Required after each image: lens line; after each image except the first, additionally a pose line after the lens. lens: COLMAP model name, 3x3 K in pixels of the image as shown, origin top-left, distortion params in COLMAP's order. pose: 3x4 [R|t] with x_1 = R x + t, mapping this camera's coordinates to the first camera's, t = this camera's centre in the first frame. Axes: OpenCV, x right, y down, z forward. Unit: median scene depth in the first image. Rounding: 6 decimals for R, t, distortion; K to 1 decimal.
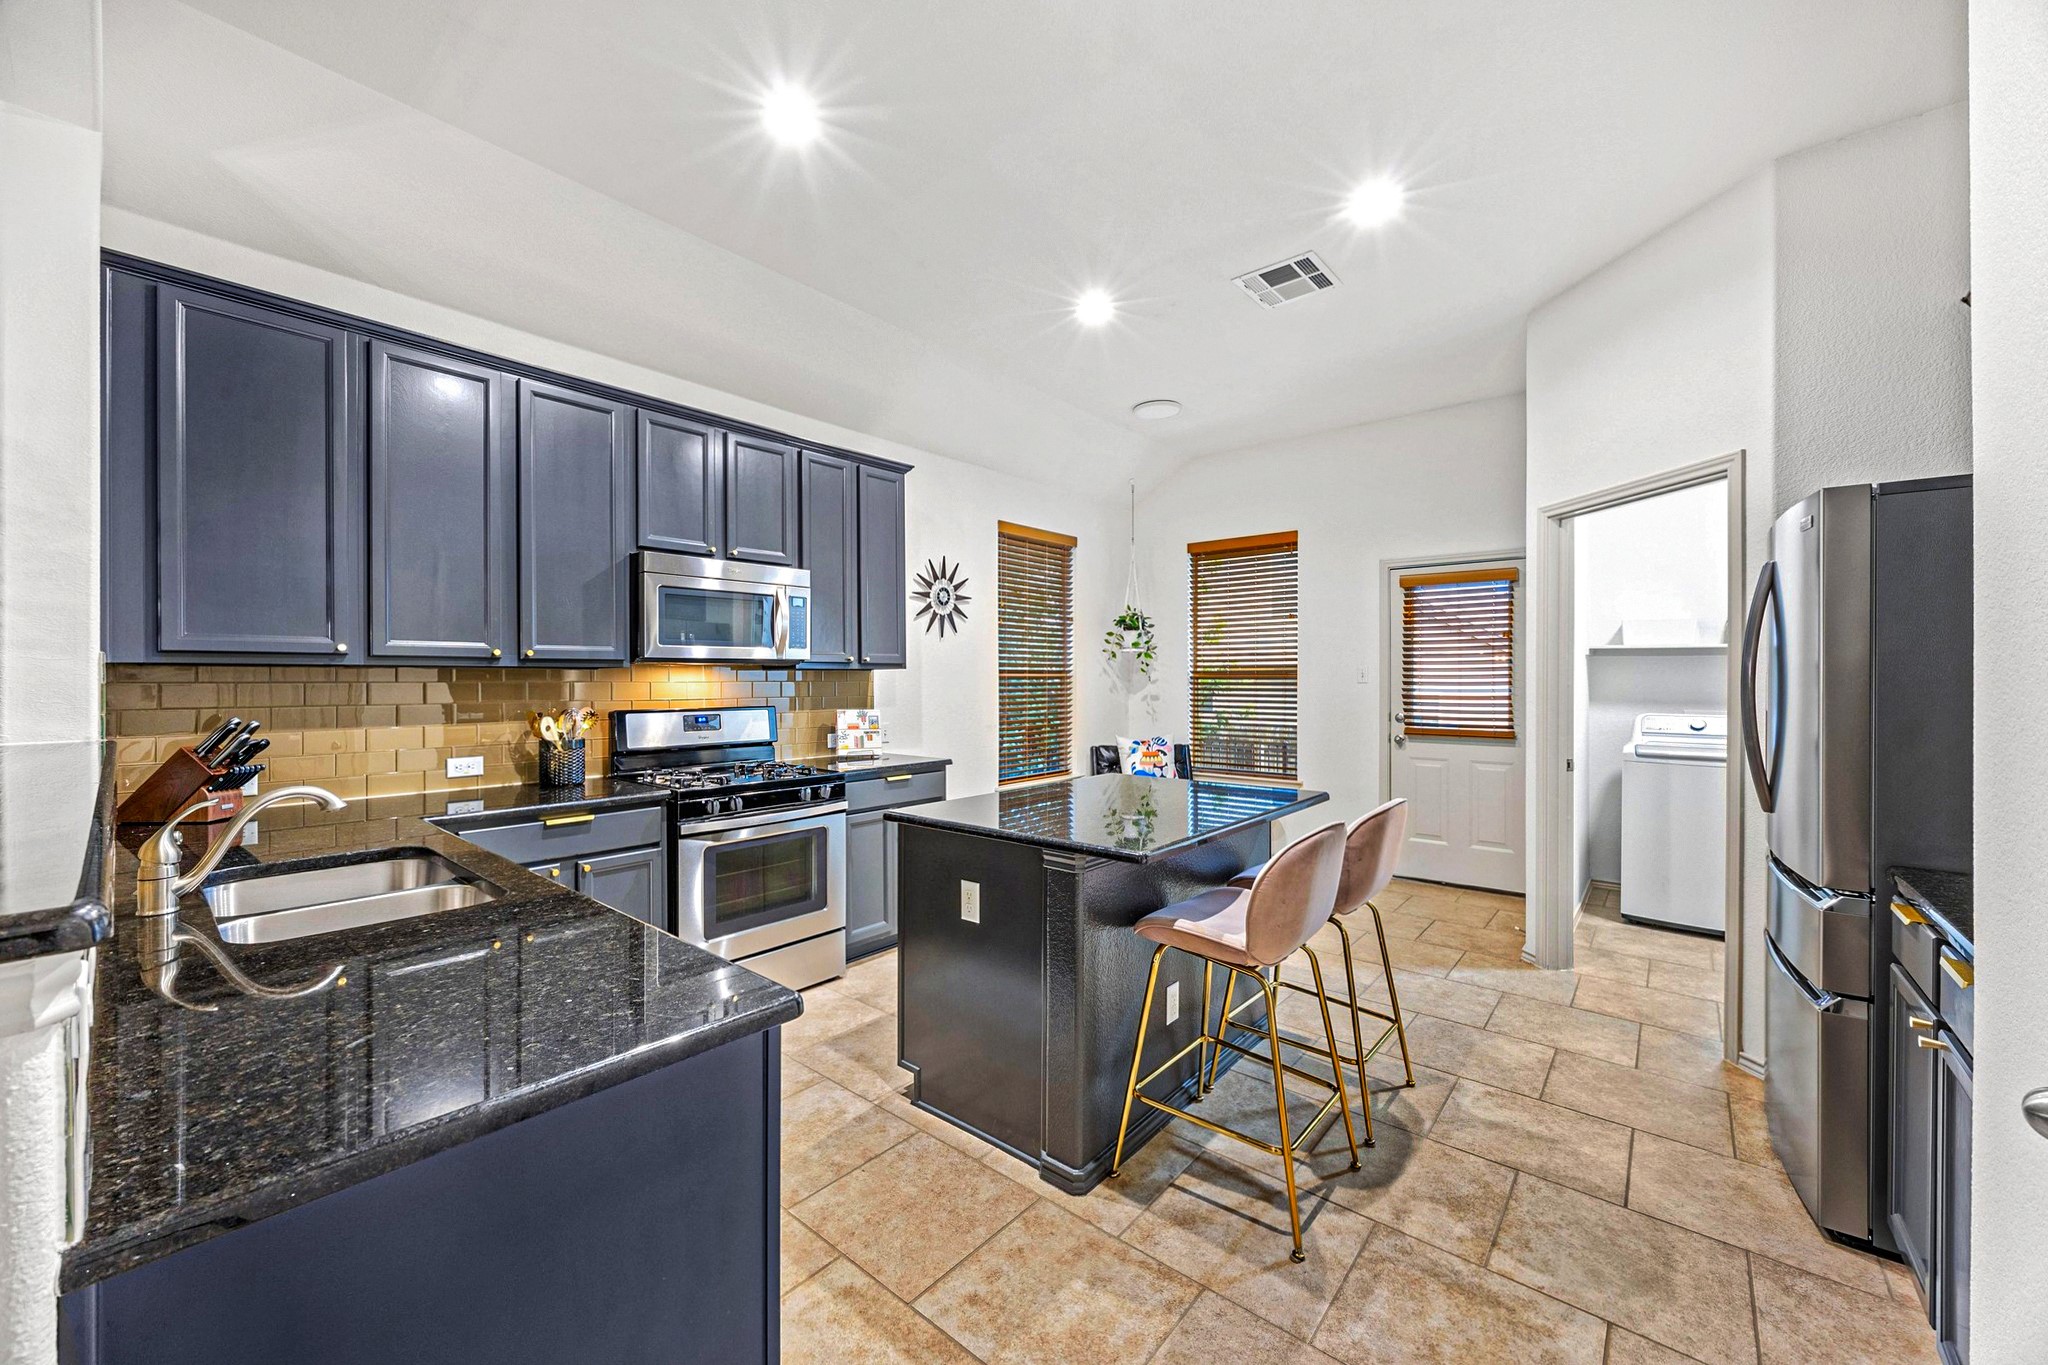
lens RADIAL K [[776.8, 0, 1024.0], [0, 776.8, 682.5], [0, 0, 1]] dist [-0.000728, 0.000042]
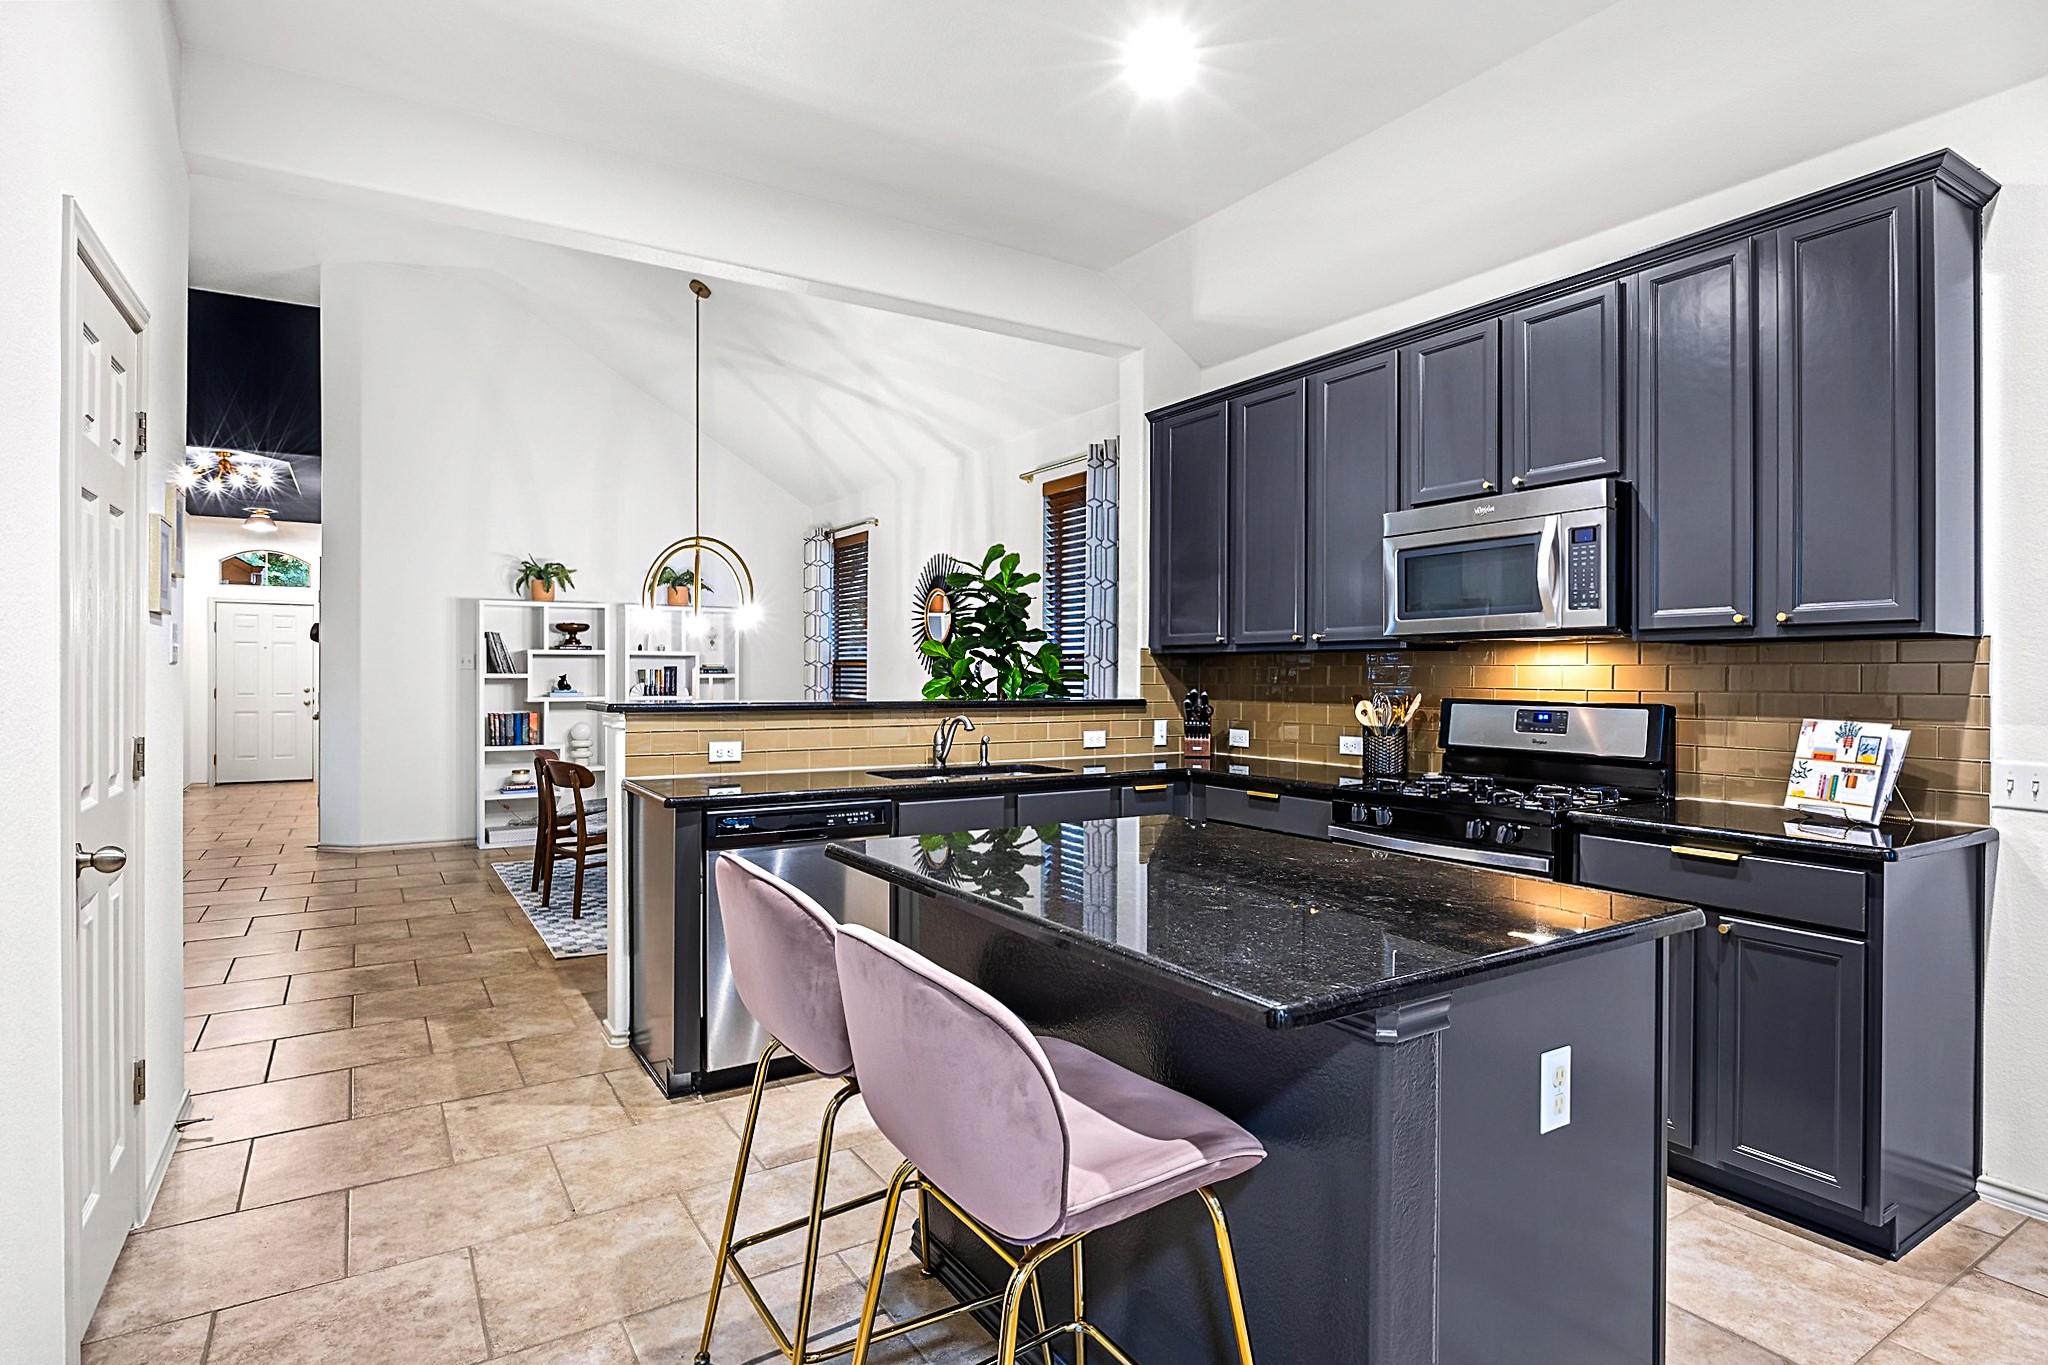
lens RADIAL K [[1052.3, 0, 1024.0], [0, 1052.3, 682.5], [0, 0, 1]] dist [-0.000895, 0.000117]
pose [[-0.287111, 0.006221, -0.957877, 0.767982], [-0.010008, 0.999905, 0.009493, 0.013106], [0.957845, 0.012312, -0.287021, 0.959421]]
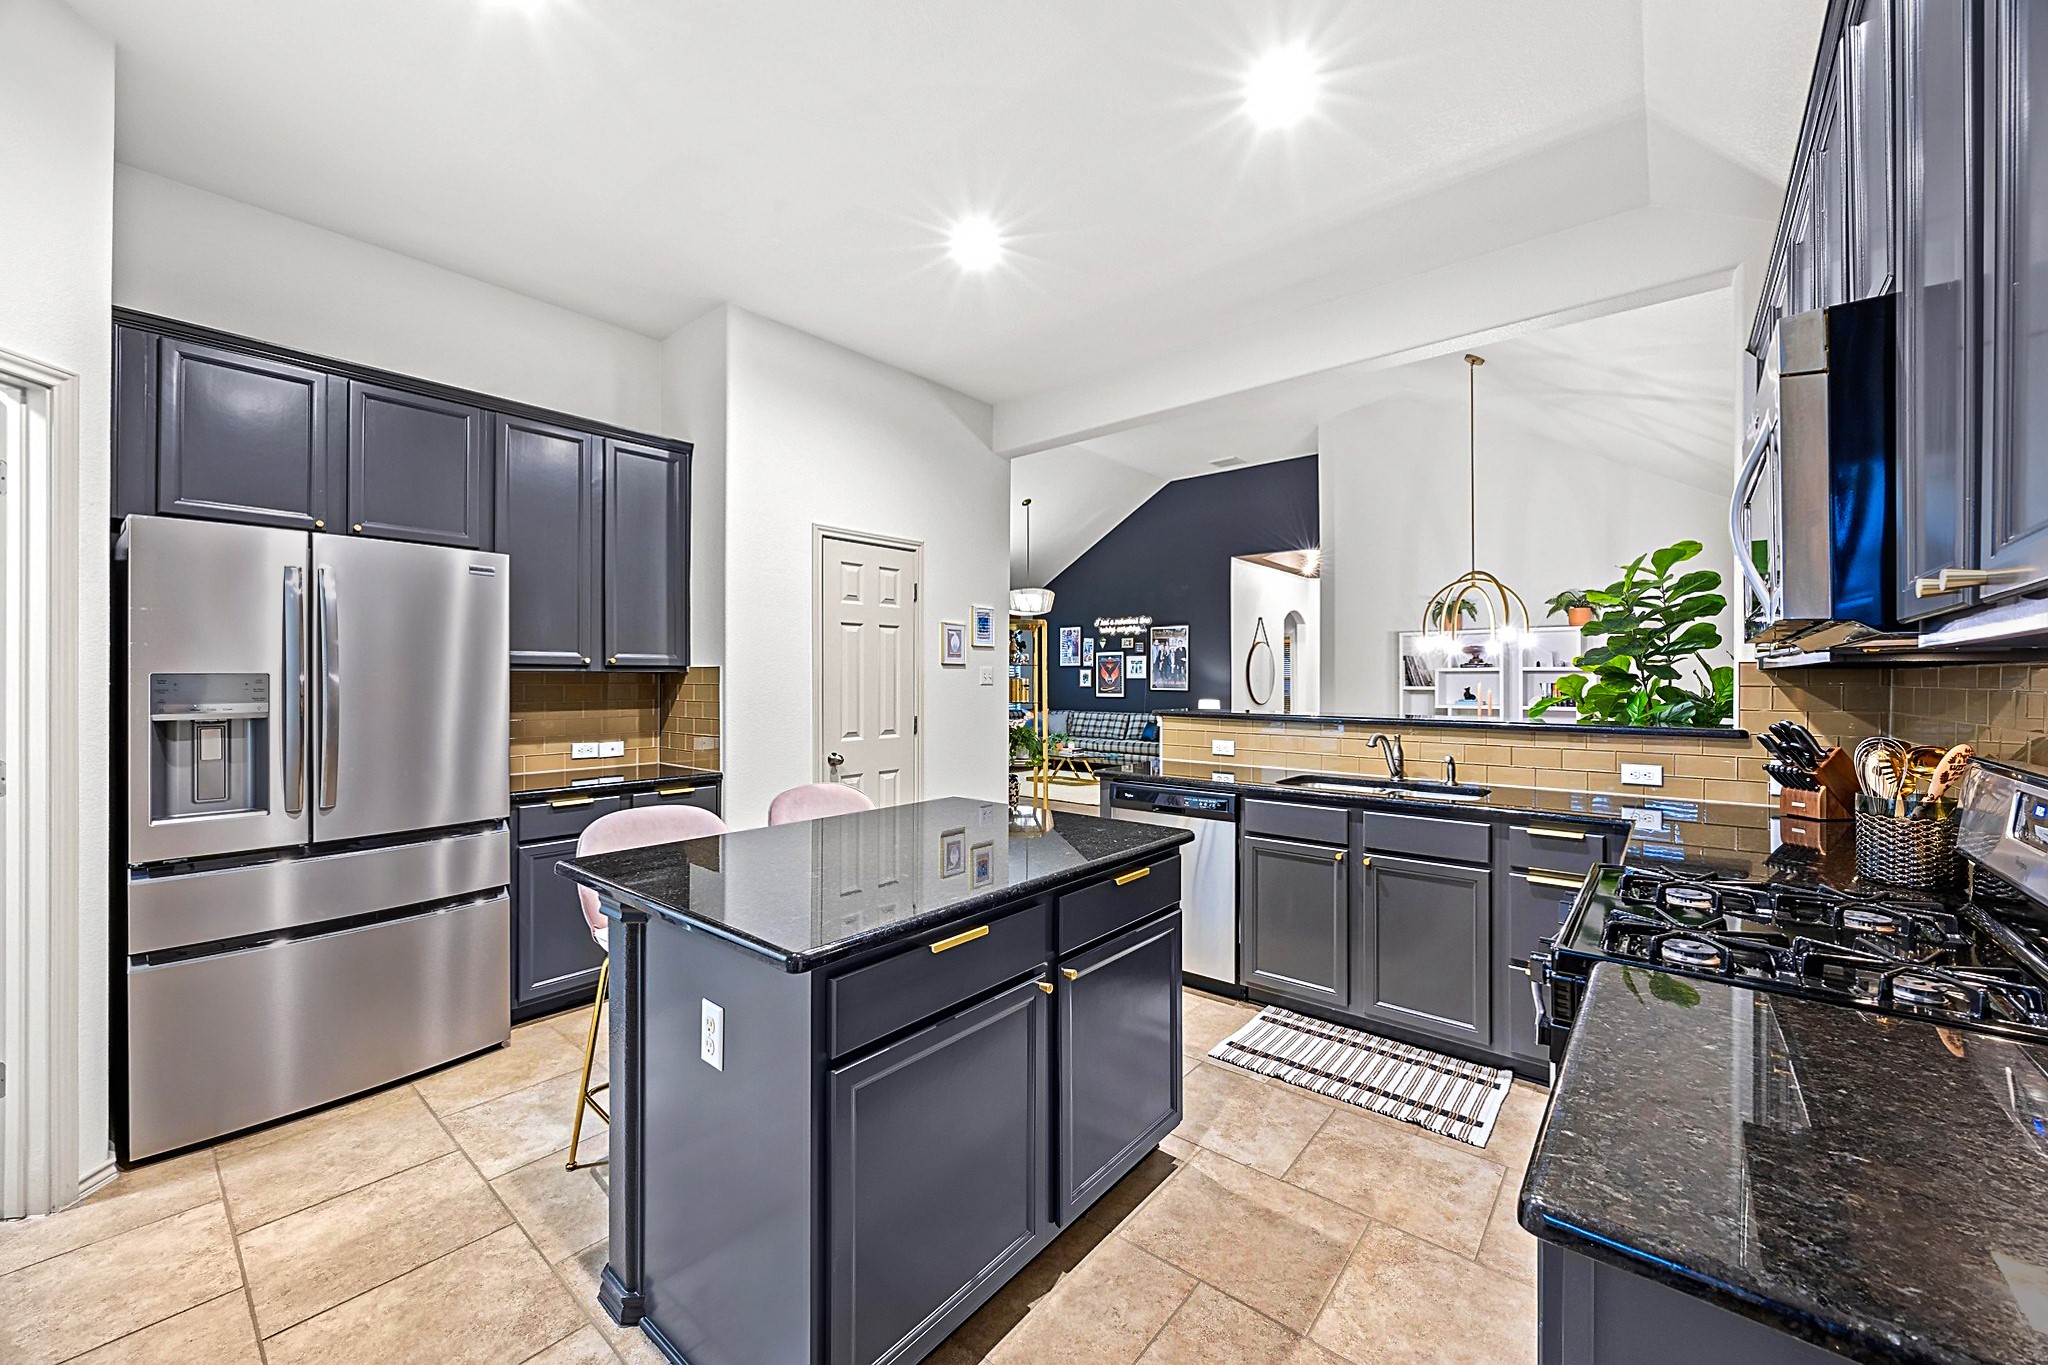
lens RADIAL K [[776.8, 0, 1024.0], [0, 776.8, 682.5], [0, 0, 1]] dist [-0.000728, 0.000042]
pose [[-0.999960, -0.001686, -0.008835, 0.016299], [-0.001793, 0.999925, 0.012148, -0.011612], [0.008814, 0.012163, -0.999887, 1.533964]]
